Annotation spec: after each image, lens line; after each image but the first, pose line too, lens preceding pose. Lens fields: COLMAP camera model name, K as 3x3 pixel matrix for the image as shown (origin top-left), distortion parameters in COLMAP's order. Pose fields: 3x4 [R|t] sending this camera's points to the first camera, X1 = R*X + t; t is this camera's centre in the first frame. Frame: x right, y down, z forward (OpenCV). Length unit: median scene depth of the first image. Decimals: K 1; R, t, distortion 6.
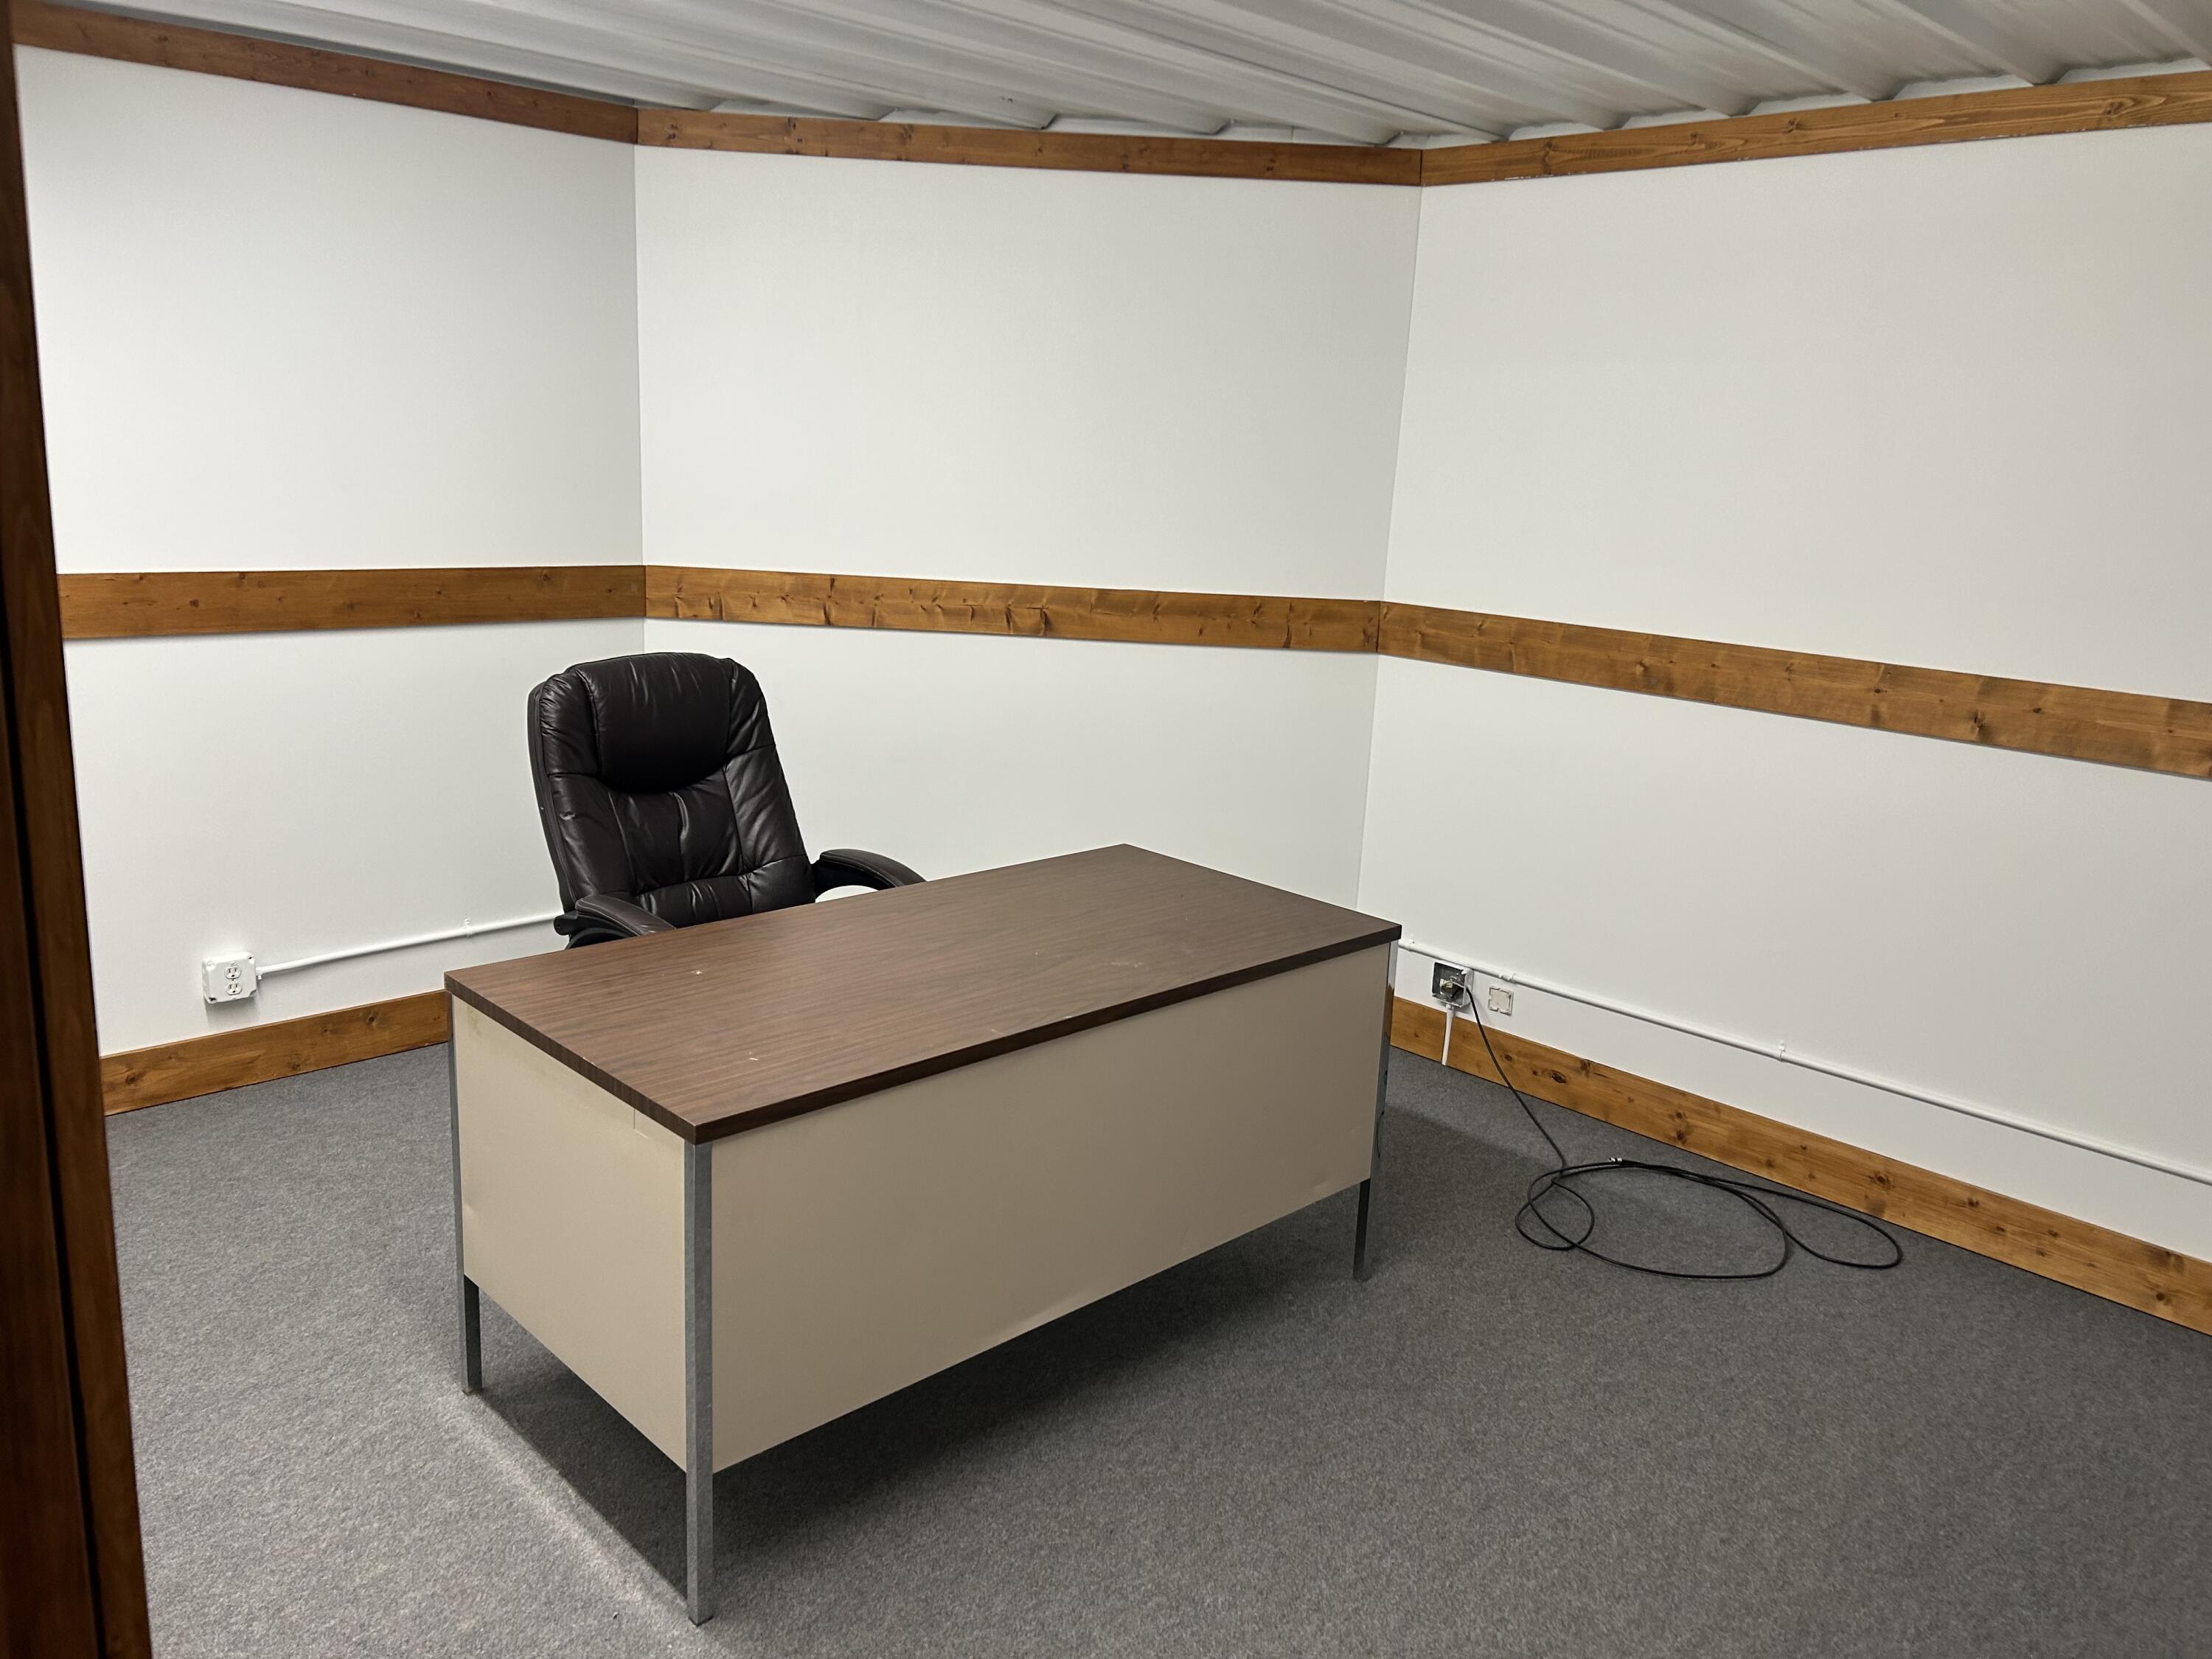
lens RADIAL K [[1663.9, 0, 1117.2], [0, 1663.9, 796.8], [0, 0, 1]] dist [0.063429, -0.079545]
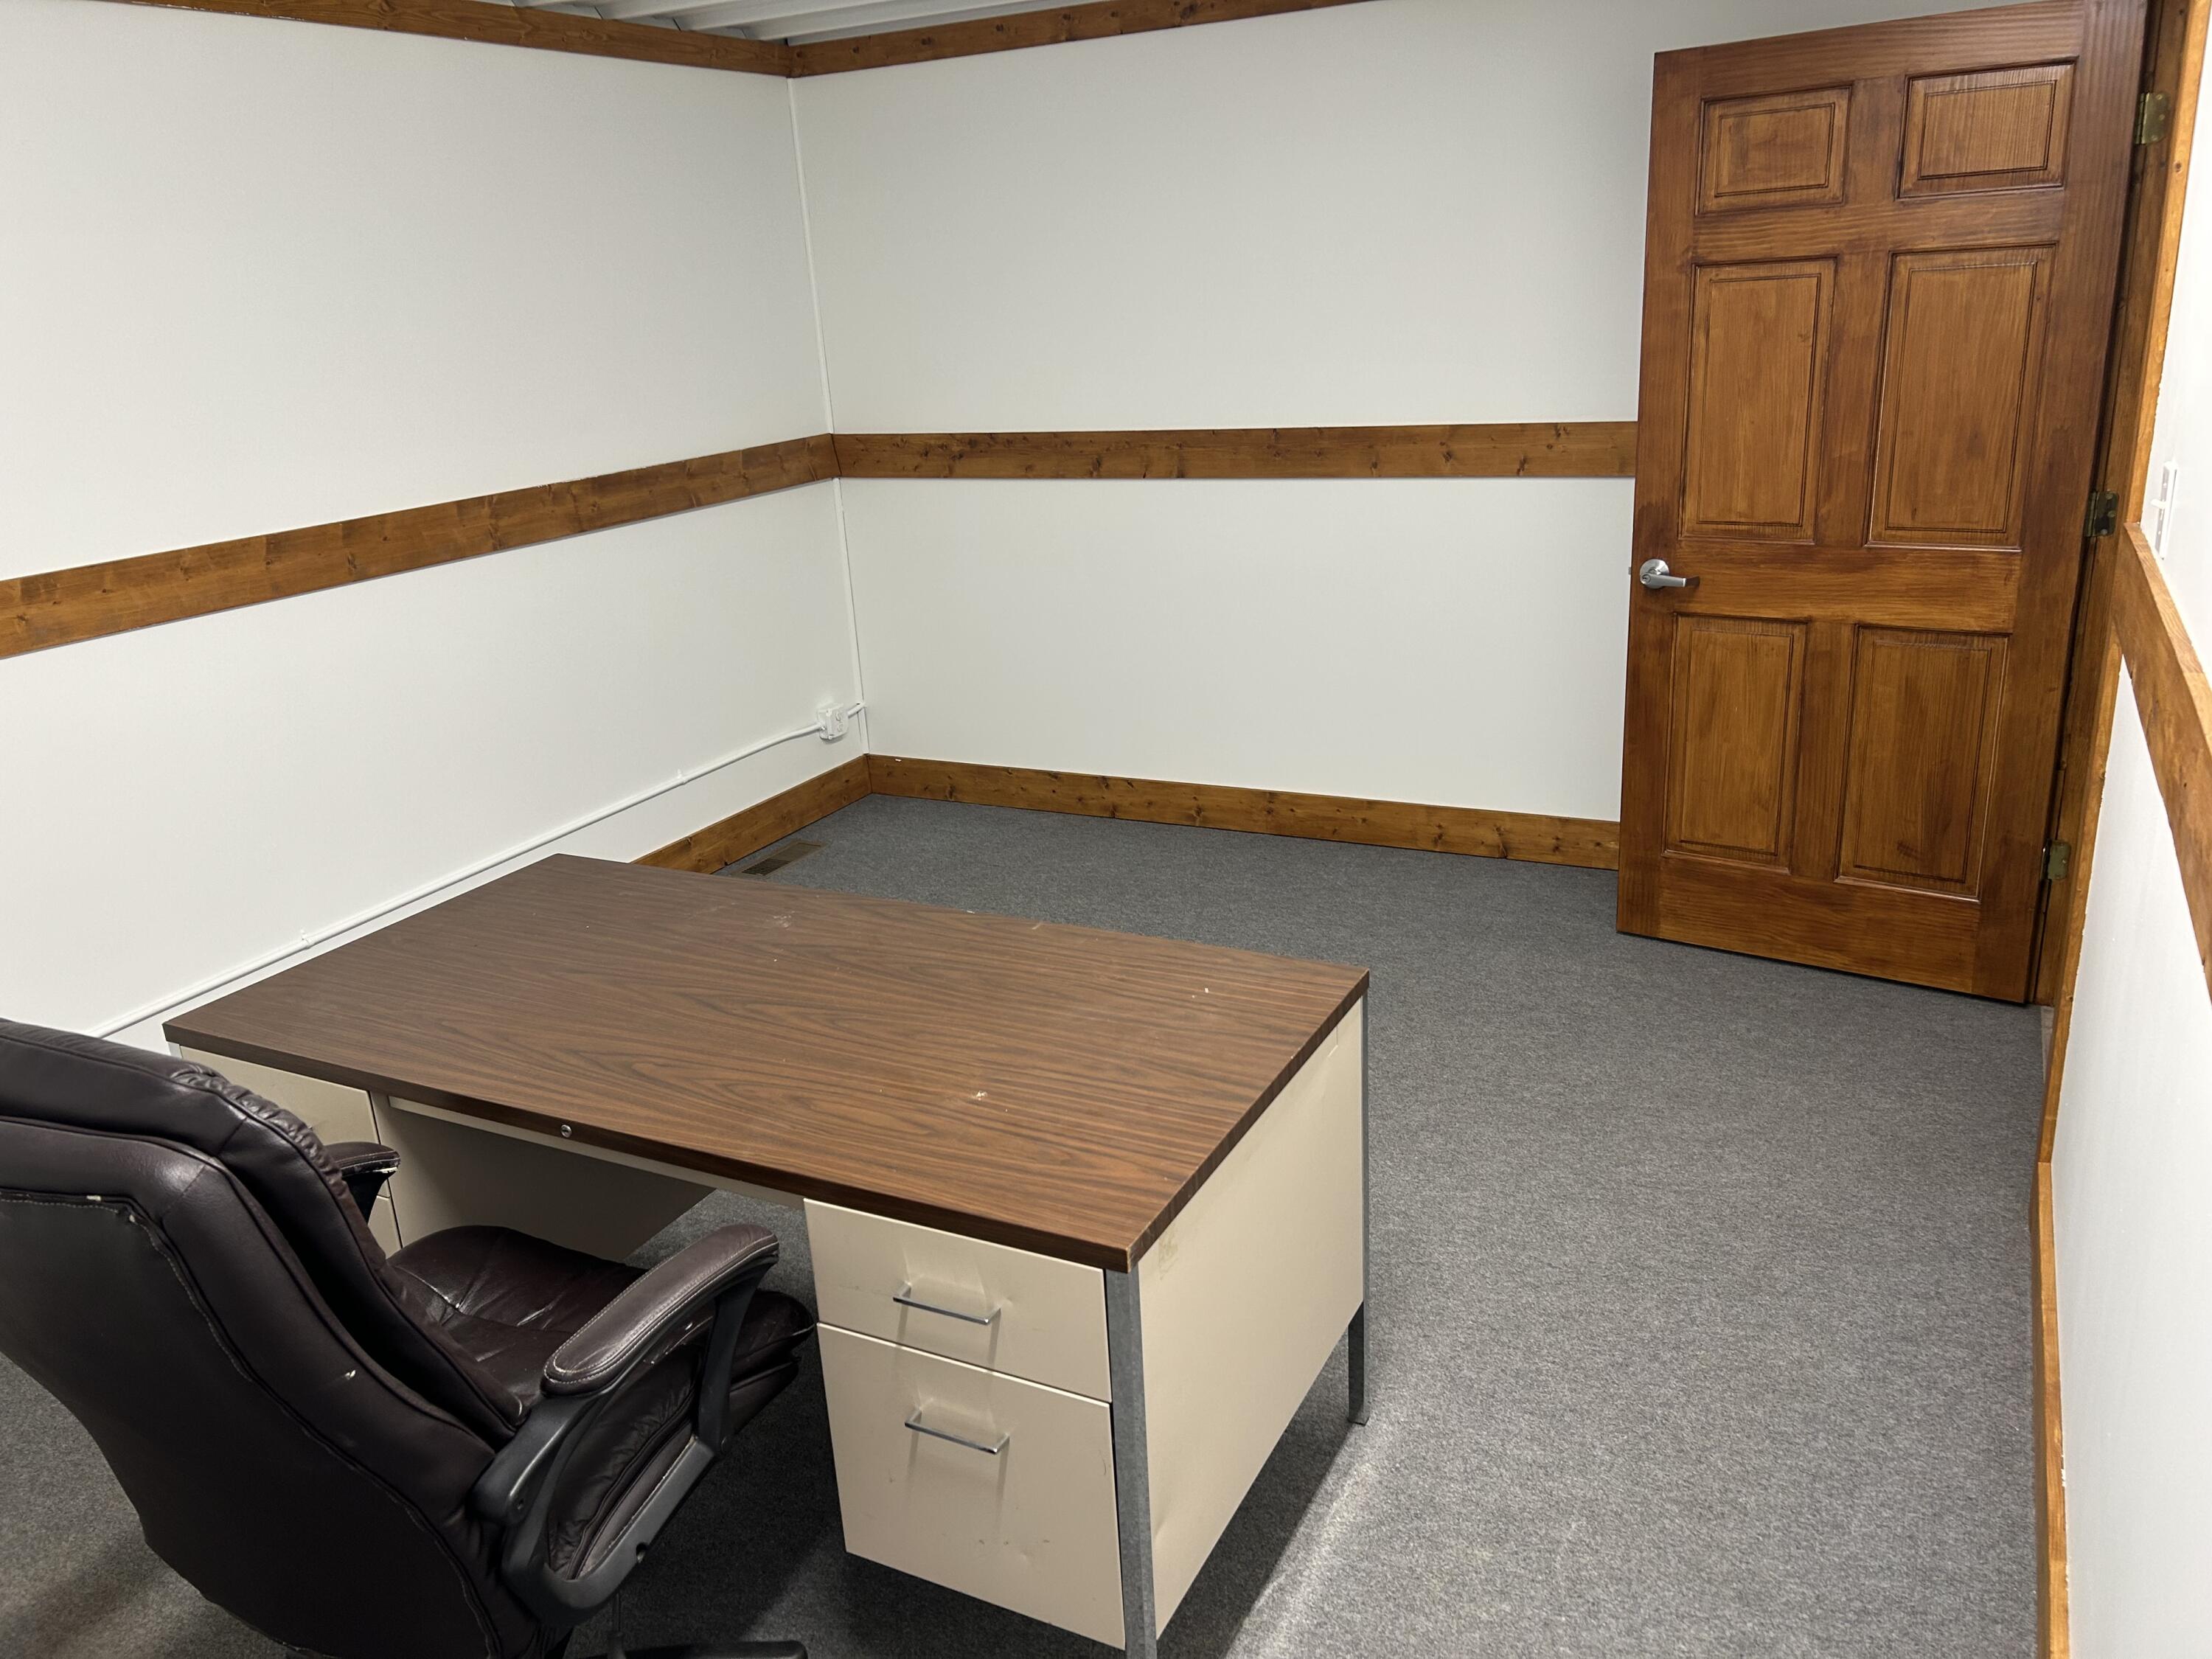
lens RADIAL K [[1663.9, 0, 1117.2], [0, 1663.9, 796.8], [0, 0, 1]] dist [0.063429, -0.079545]
pose [[-0.321234, -0.313205, 0.893707, -0.686911], [0.237026, 0.887094, 0.396084, -0.225382], [-0.916857, 0.339068, -0.210727, 0.810693]]
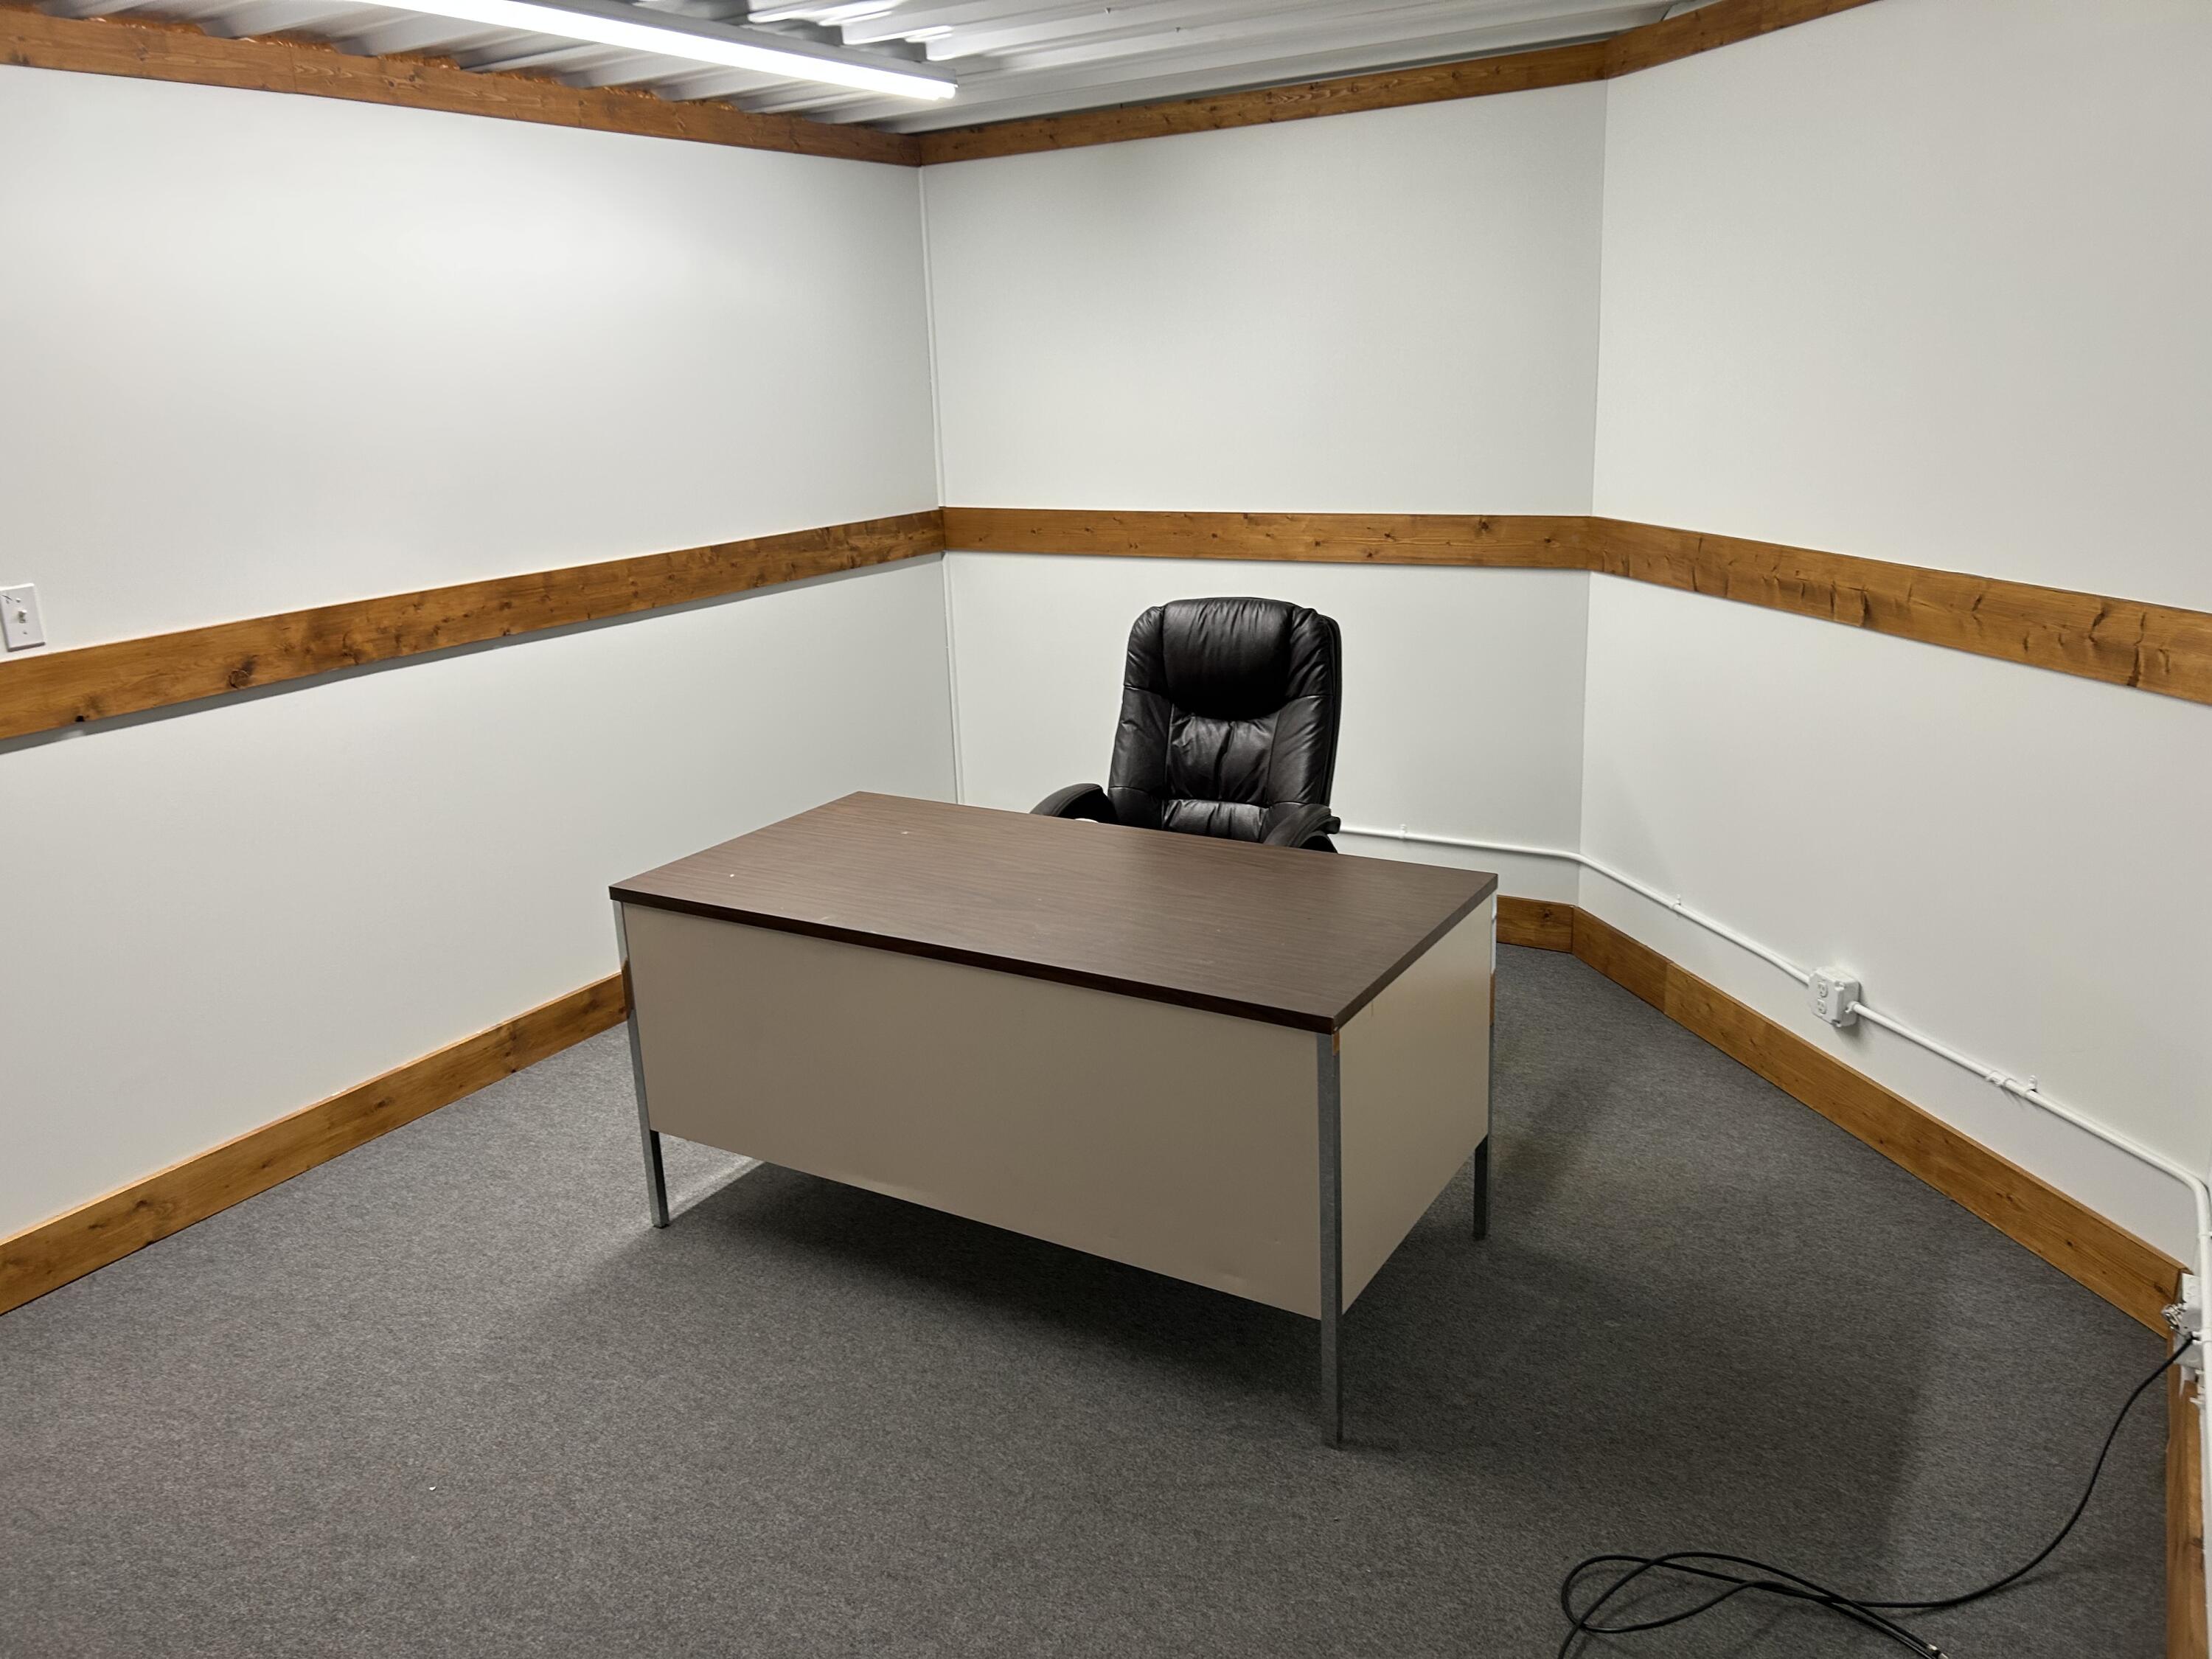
lens RADIAL K [[1652.2, 0, 1096.5], [0, 1652.2, 812.5], [0, 0, 1]] dist [0.061629, -0.069768]
pose [[0.240563, 0.203916, -0.948972, 0.767282], [-0.152086, 0.973526, 0.170639, -0.116453], [0.958644, 0.103275, 0.265207, 0.614750]]
